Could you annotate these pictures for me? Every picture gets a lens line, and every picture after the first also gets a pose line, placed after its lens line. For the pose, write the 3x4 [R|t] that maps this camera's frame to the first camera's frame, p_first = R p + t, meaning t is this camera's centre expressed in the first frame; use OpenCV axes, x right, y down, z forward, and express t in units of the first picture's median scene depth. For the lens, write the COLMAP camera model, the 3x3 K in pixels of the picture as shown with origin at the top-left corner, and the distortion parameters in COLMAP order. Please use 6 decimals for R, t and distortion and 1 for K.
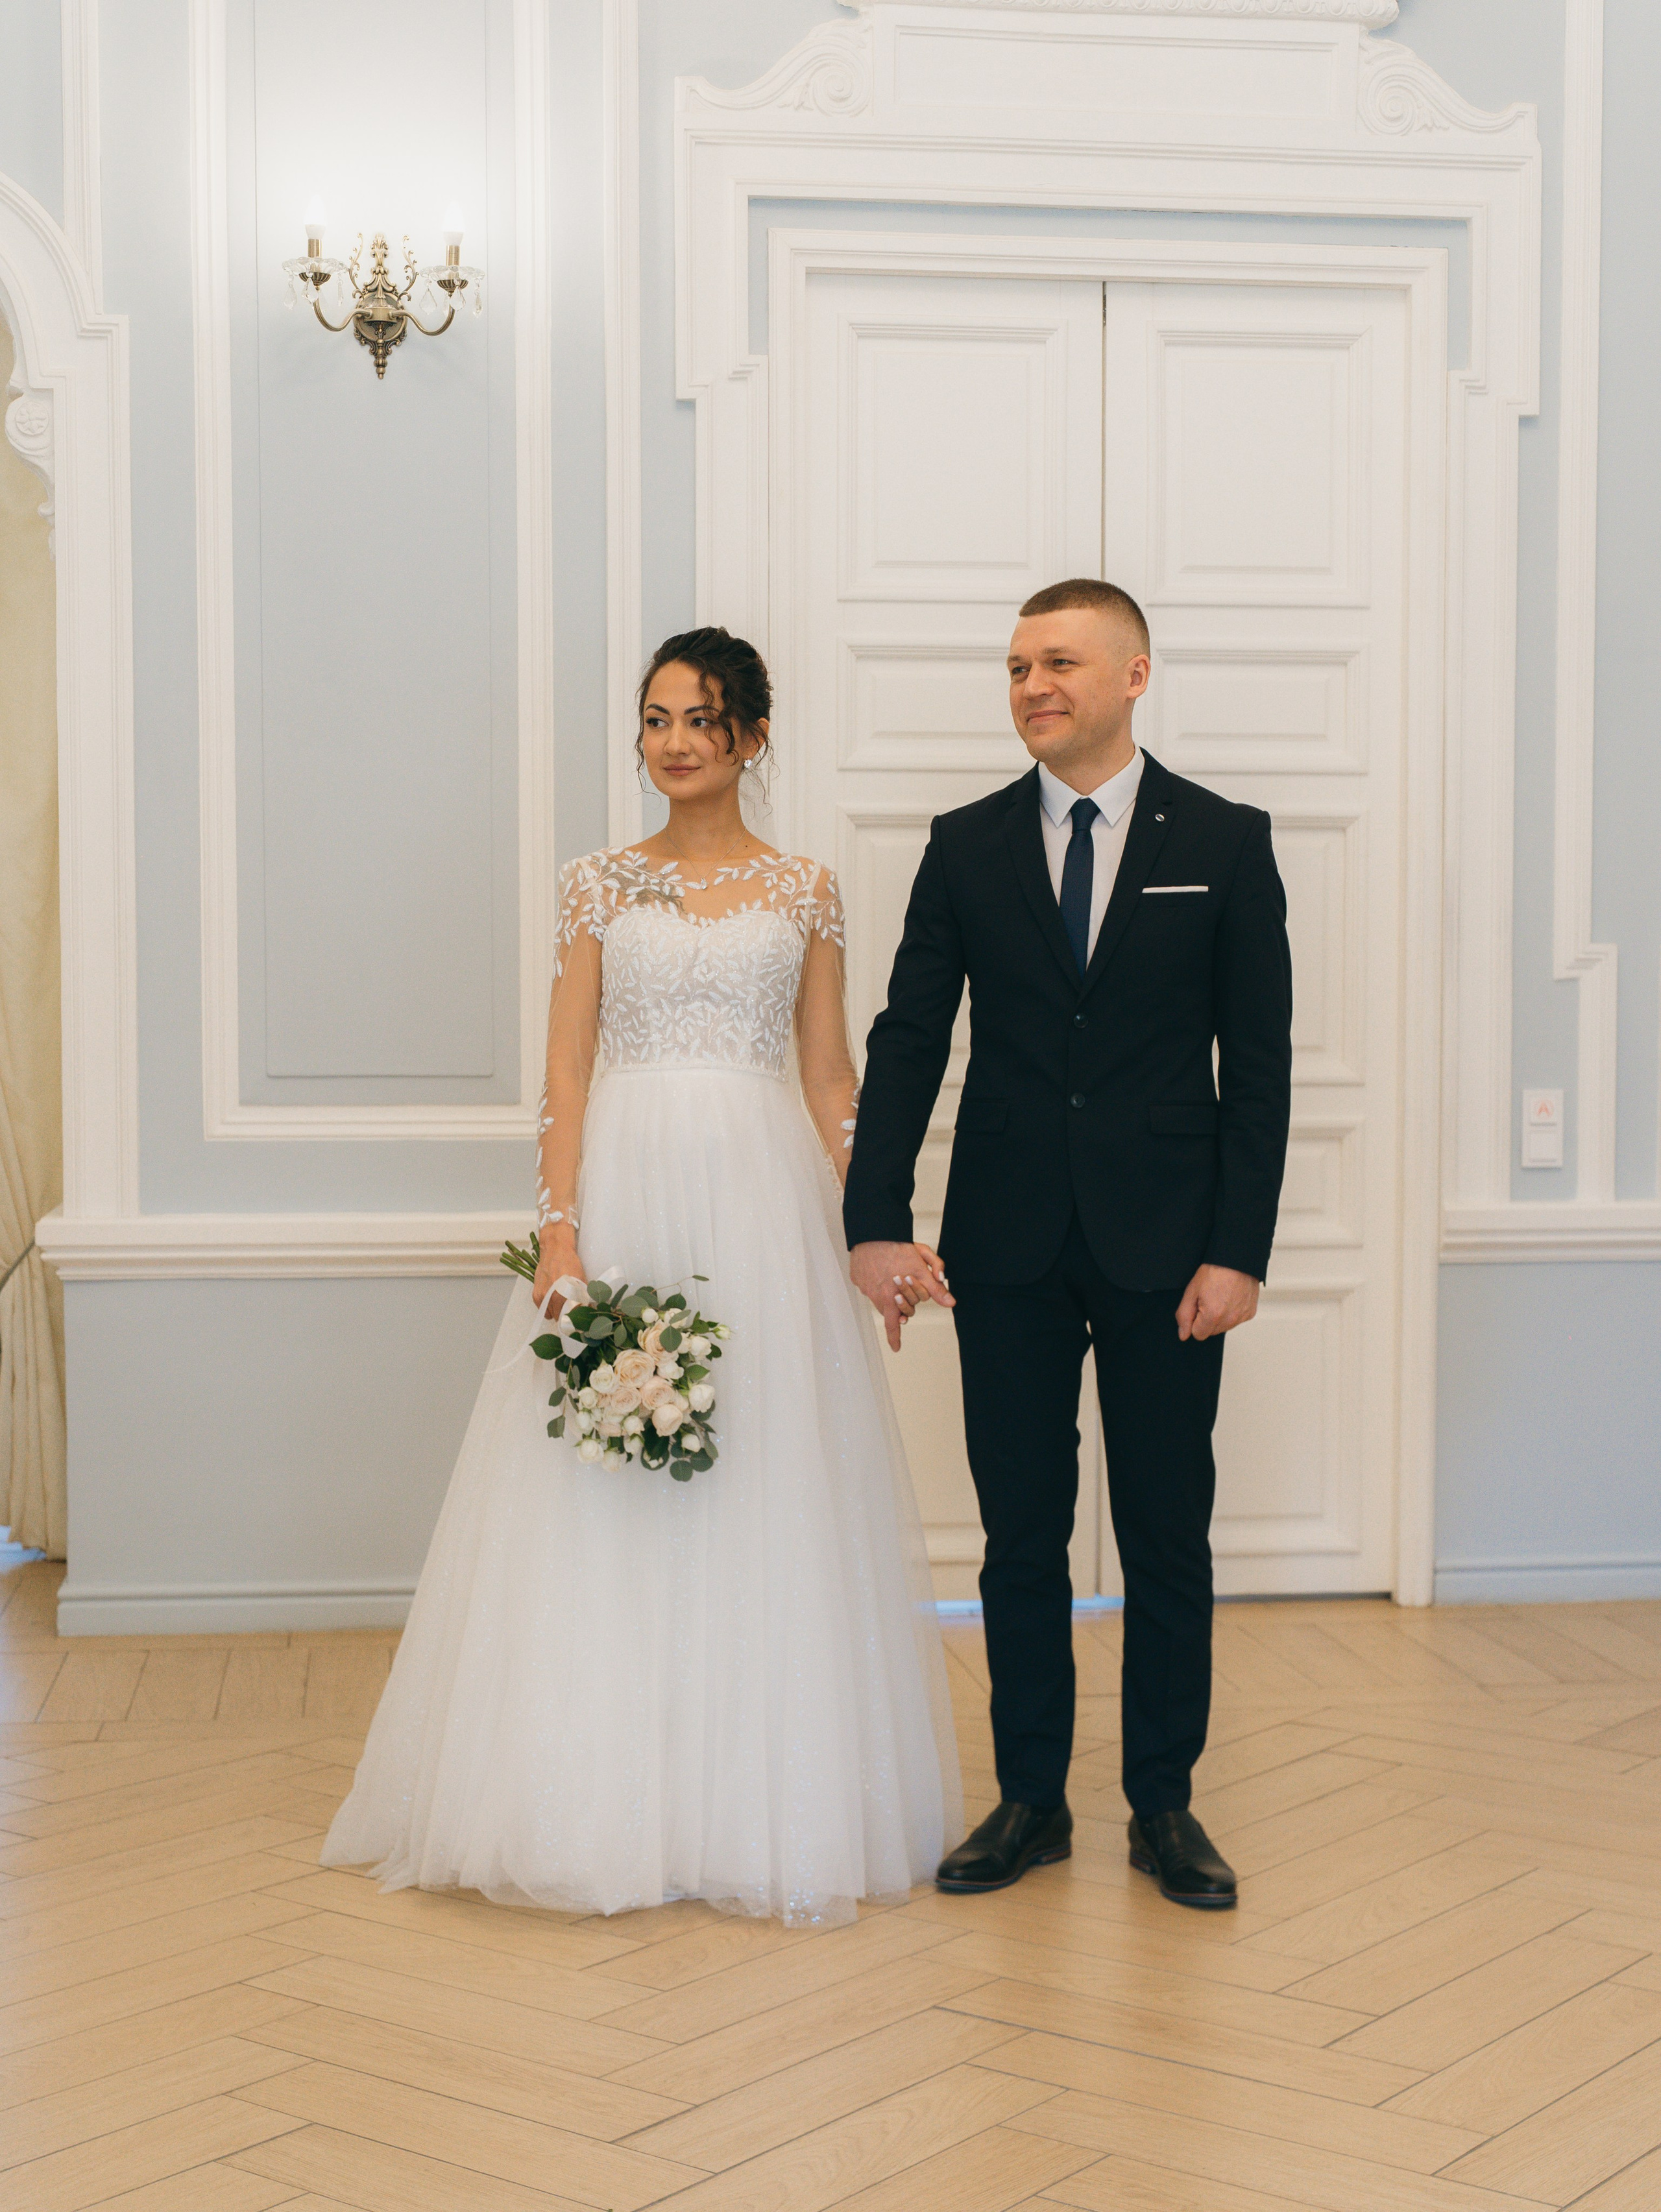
lens RADIAL K [[3273.5, 0, 830.5], [0, 3273.5, 1106.0], [0, 0, 1]] dist [0.019400, 0.013636]
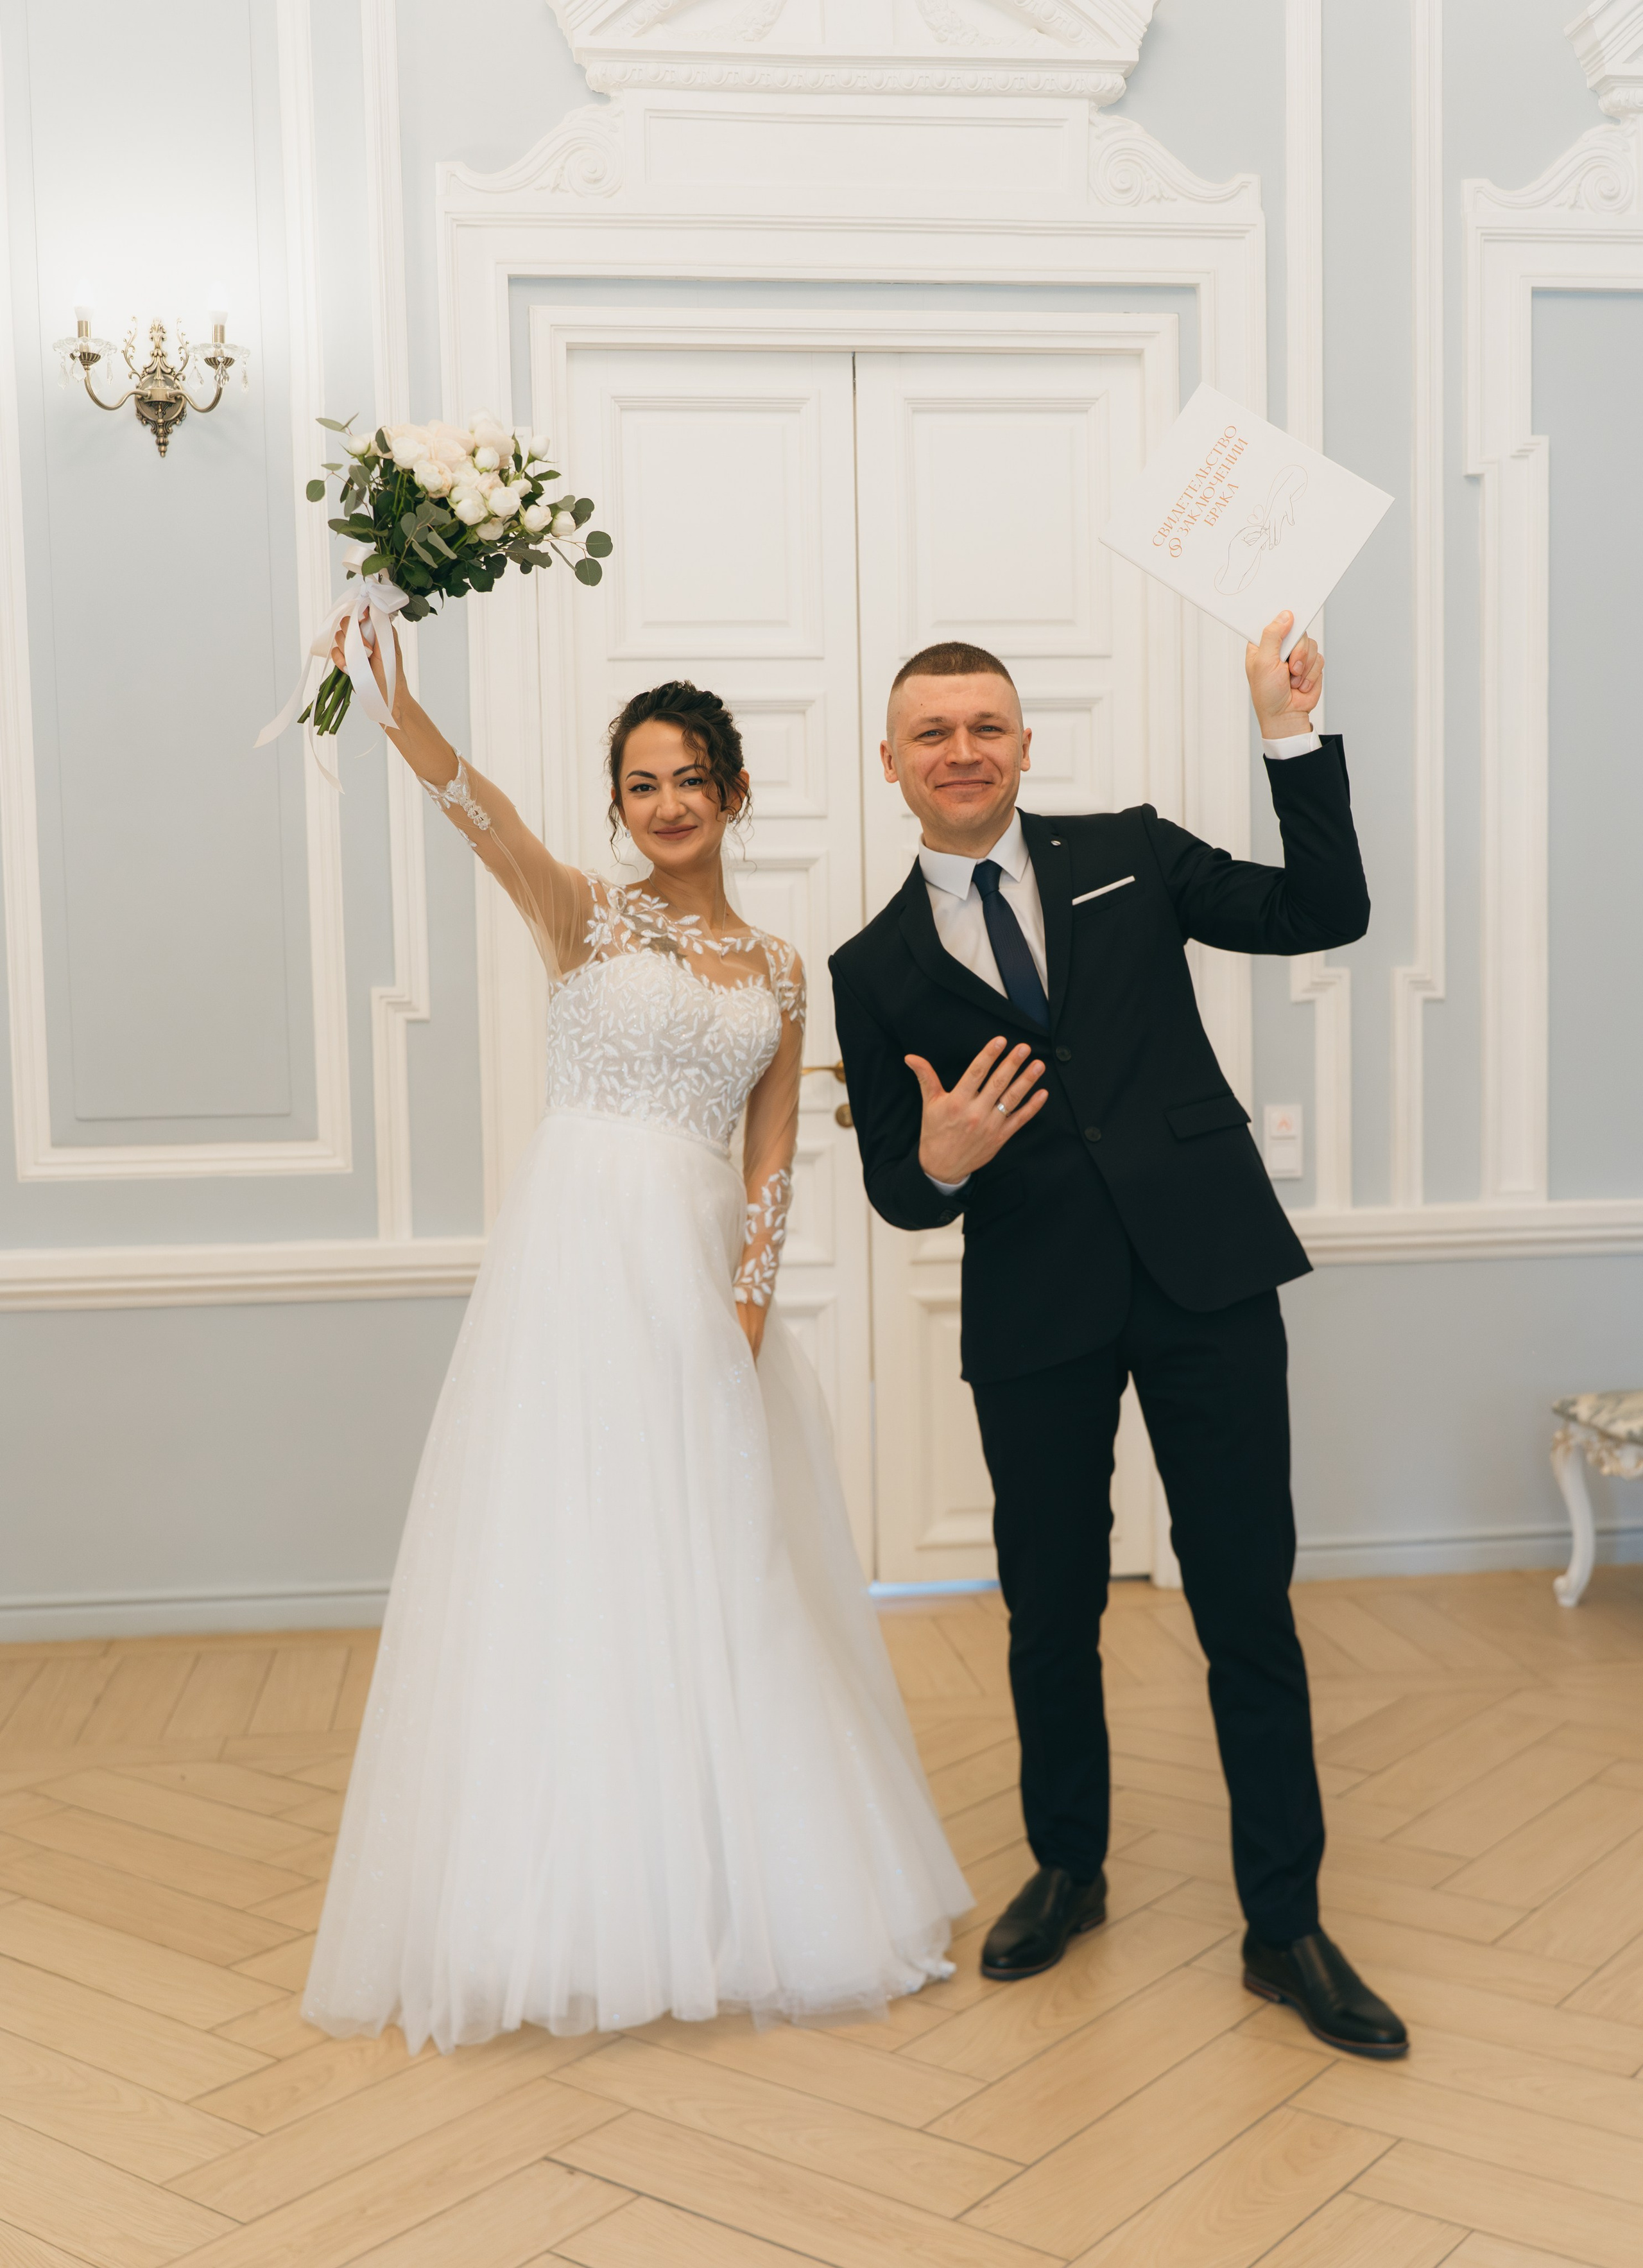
lens RADIAL K [[2507.7, 0, 799.0], [0, 2507.7, 1141.2], [0, 0, 1]] dist [0.007215, 0.019634]
pose [[0.999727, -0.019720, -0.012557, 0.074739], [0.019989, 0.999565, 0.021669, -0.015327], [0.012124, -0.021914, 0.999686, 0.192594]]
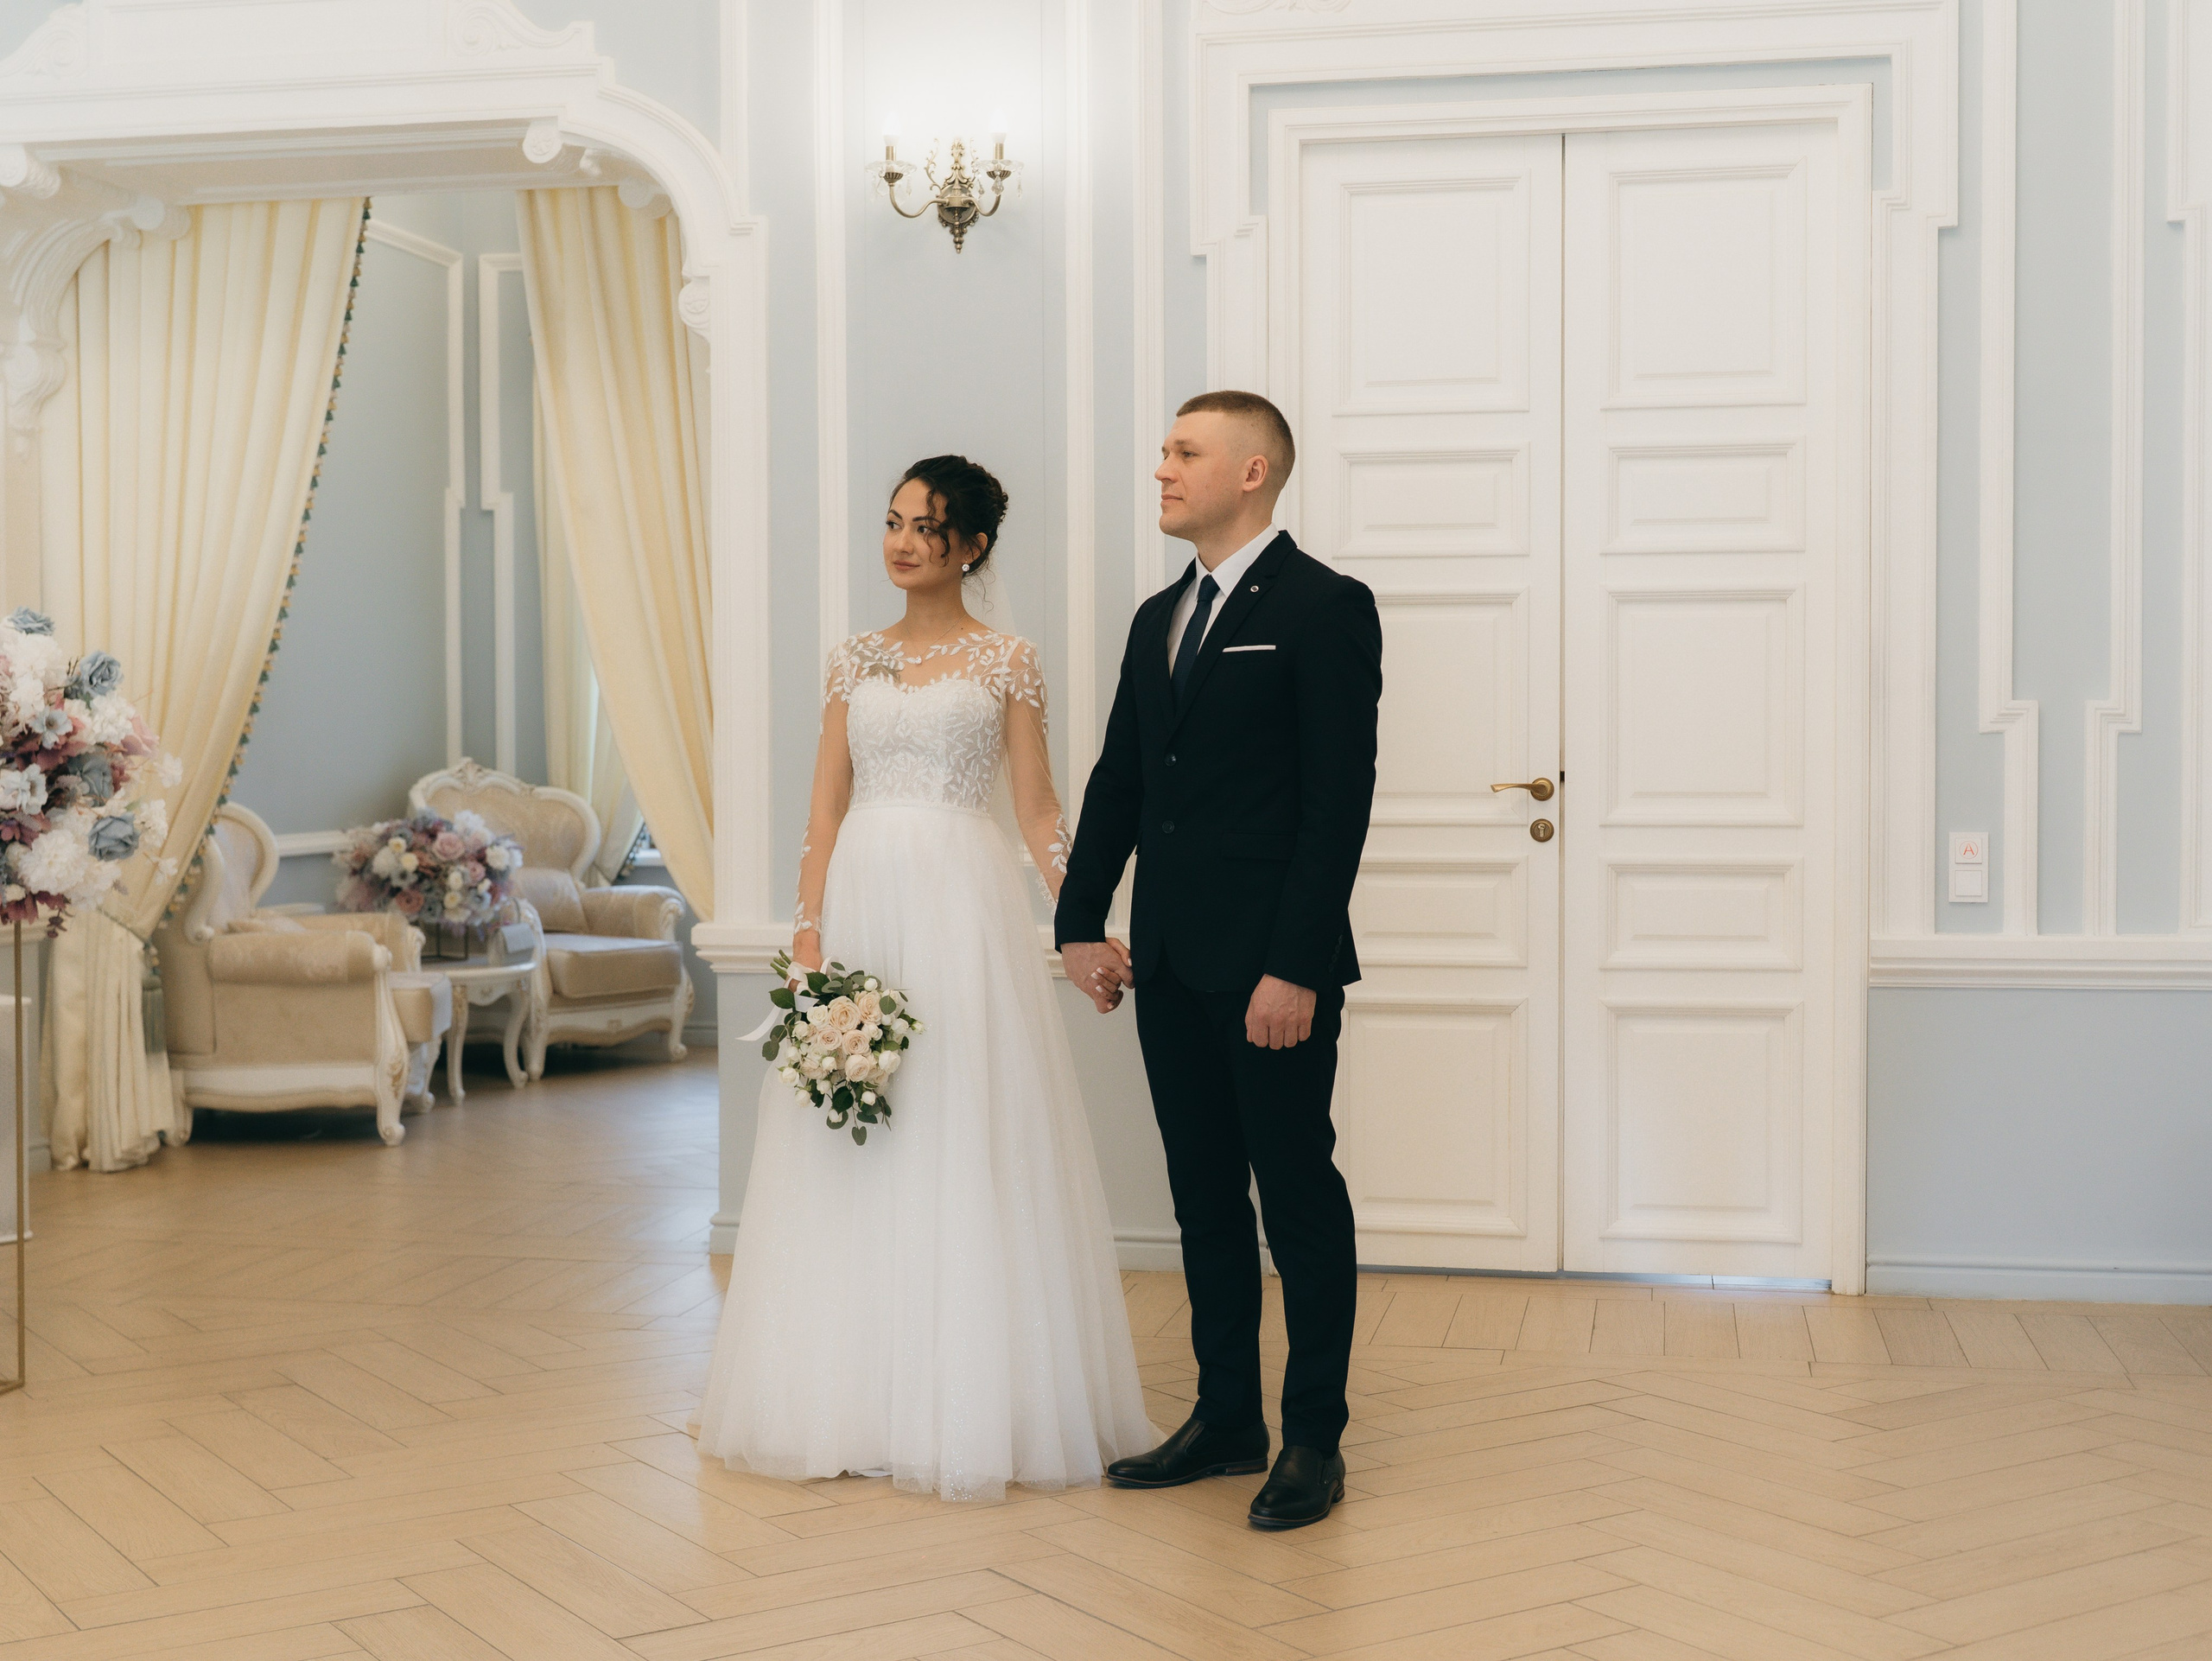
lens RADIAL K [[2843.2, 0, 1105.4], [0, 2843.2, 792.3], [0, 0, 1]] dist [-0.007067, 0.072887]
pose [[0.950271, 0.003170, -0.311408, 0.256616], [-0.009156, 0.999800, -0.017762, 0.001285], [0.311289, 0.019730, 0.950110, -0.003239]]
